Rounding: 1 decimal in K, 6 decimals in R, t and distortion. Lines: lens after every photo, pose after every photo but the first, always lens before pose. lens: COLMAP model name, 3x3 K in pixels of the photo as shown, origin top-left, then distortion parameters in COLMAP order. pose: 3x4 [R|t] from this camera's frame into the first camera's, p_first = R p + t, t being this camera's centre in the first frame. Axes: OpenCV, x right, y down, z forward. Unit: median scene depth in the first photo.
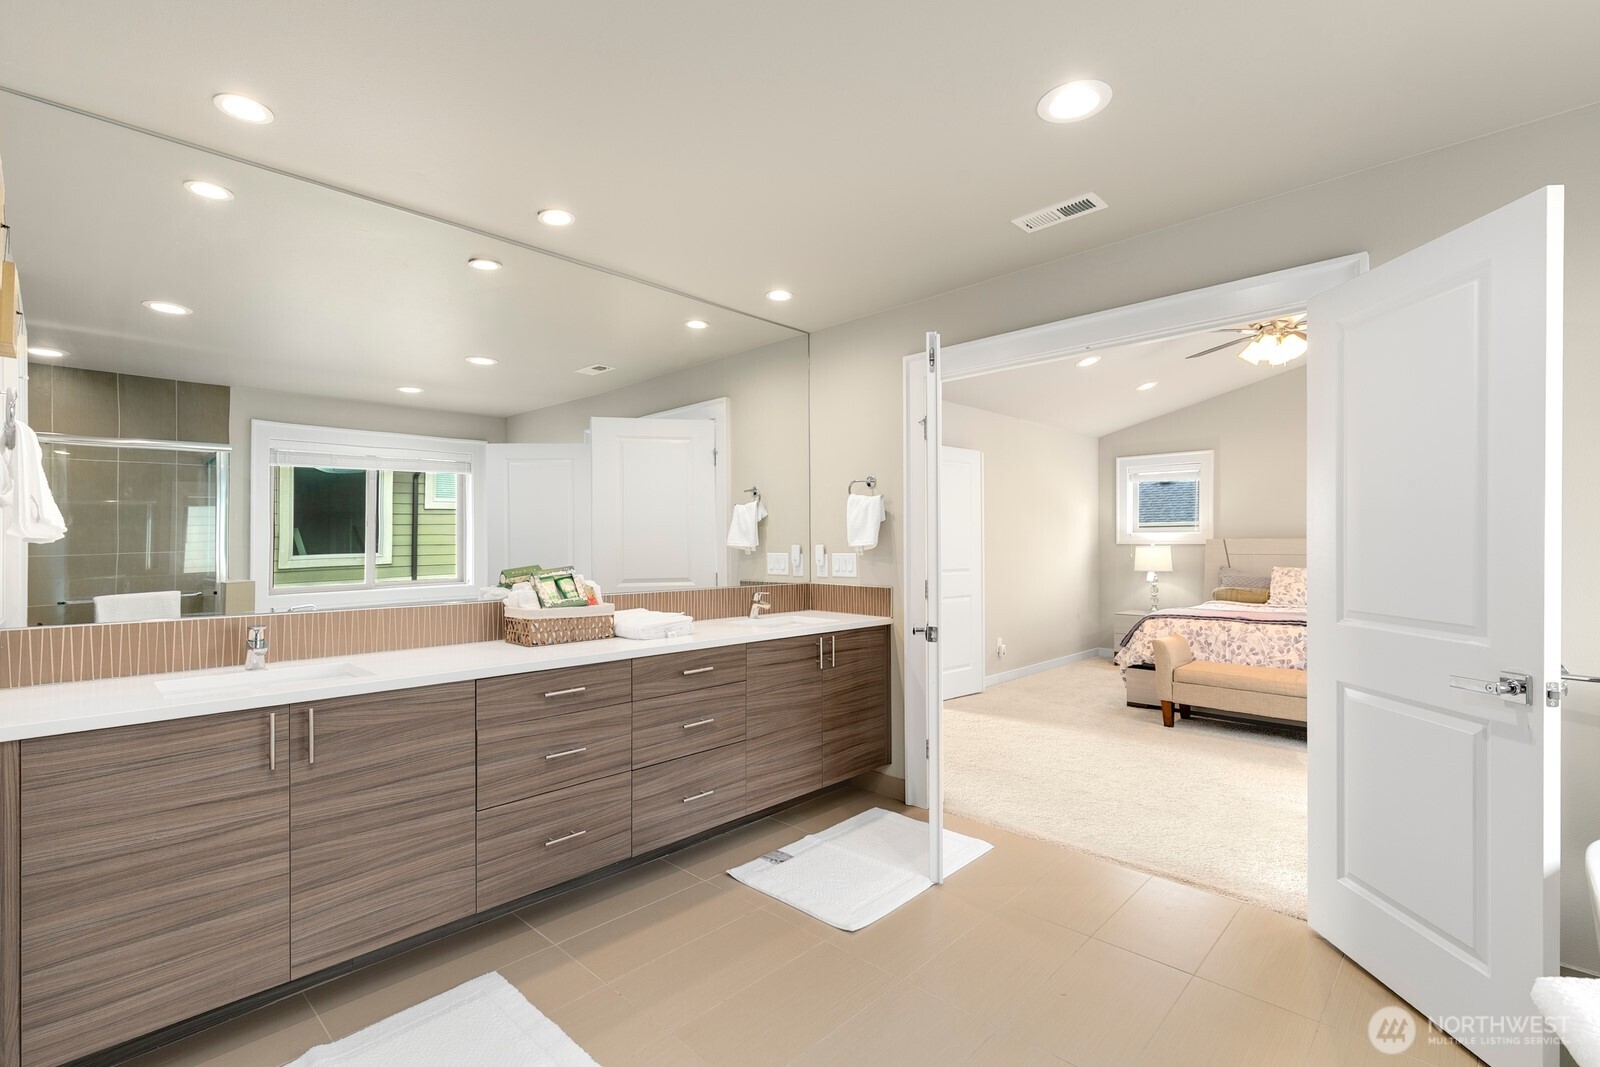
lens RADIAL K [[720.7, 0, 787.7], [0, 720.7, 539.9], [0, 0, 1]] dist [0.000595, -0.000191]
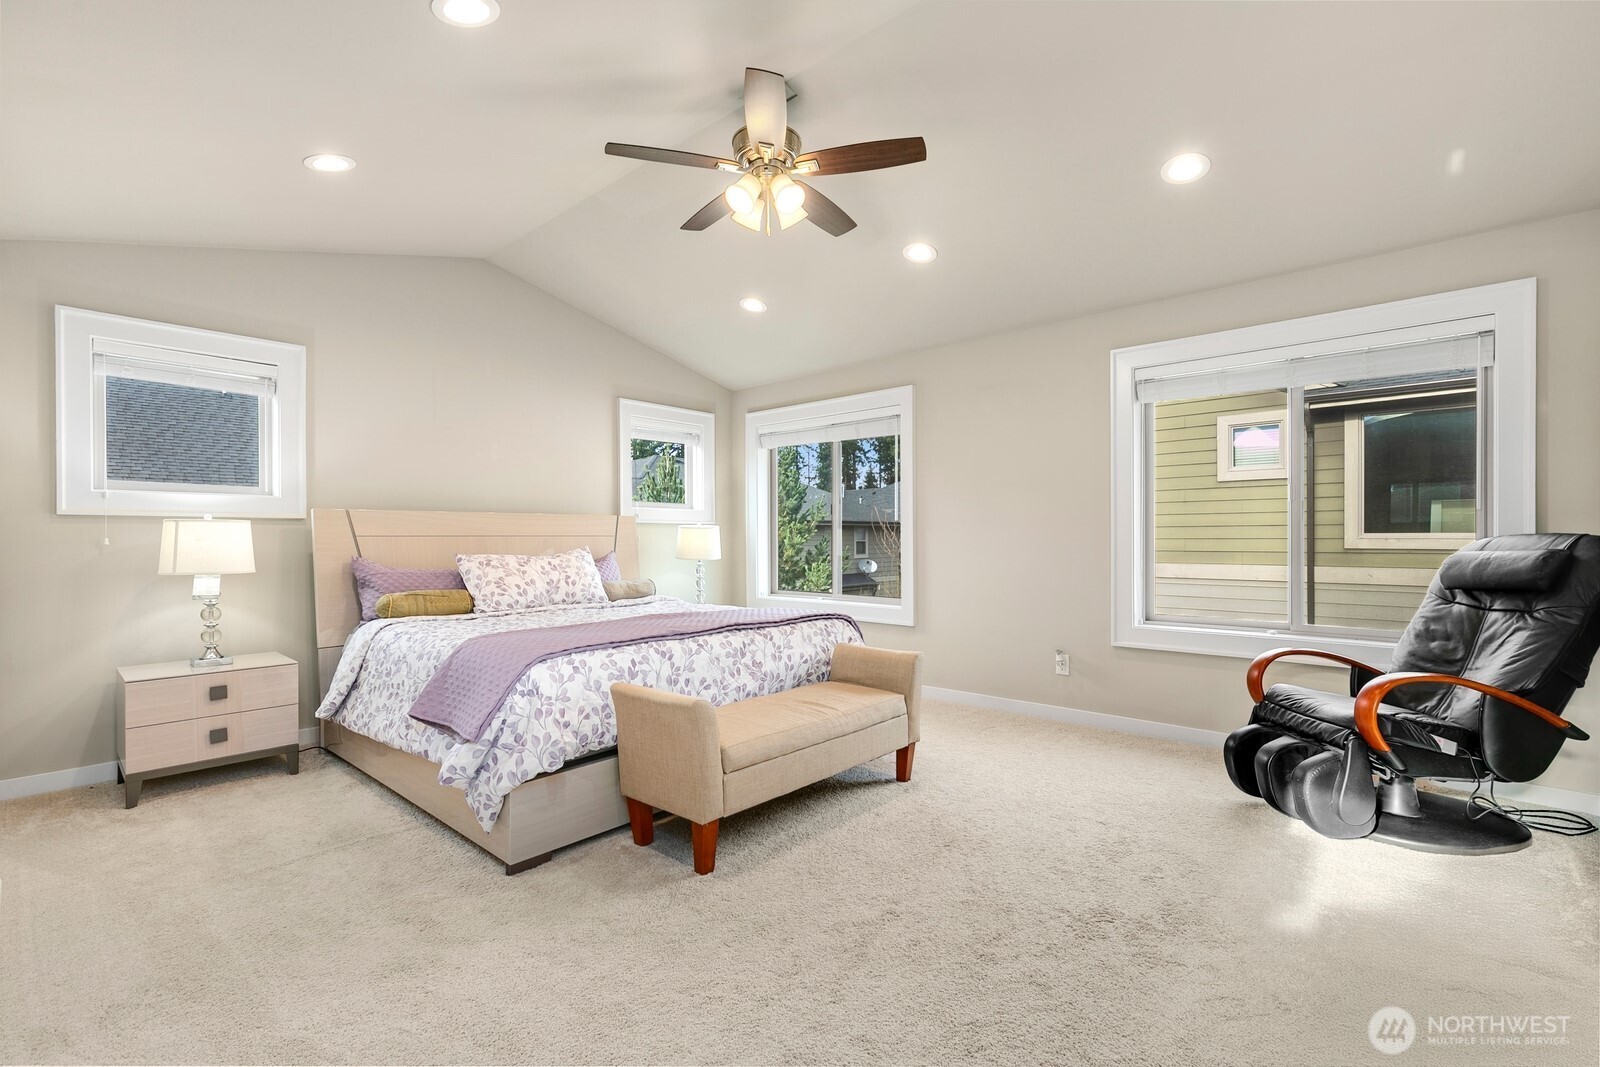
lens RADIAL K [[720.7, 0, 787.7], [0, 720.7, 539.9], [0, 0, 1]] dist [0.000595, -0.000191]
pose [[-0.048001, 0.004110, 0.998839, 0.035969], [0.003997, 0.999984, -0.003923, 0.033563], [-0.998839, 0.003804, -0.048016, 0.874517]]
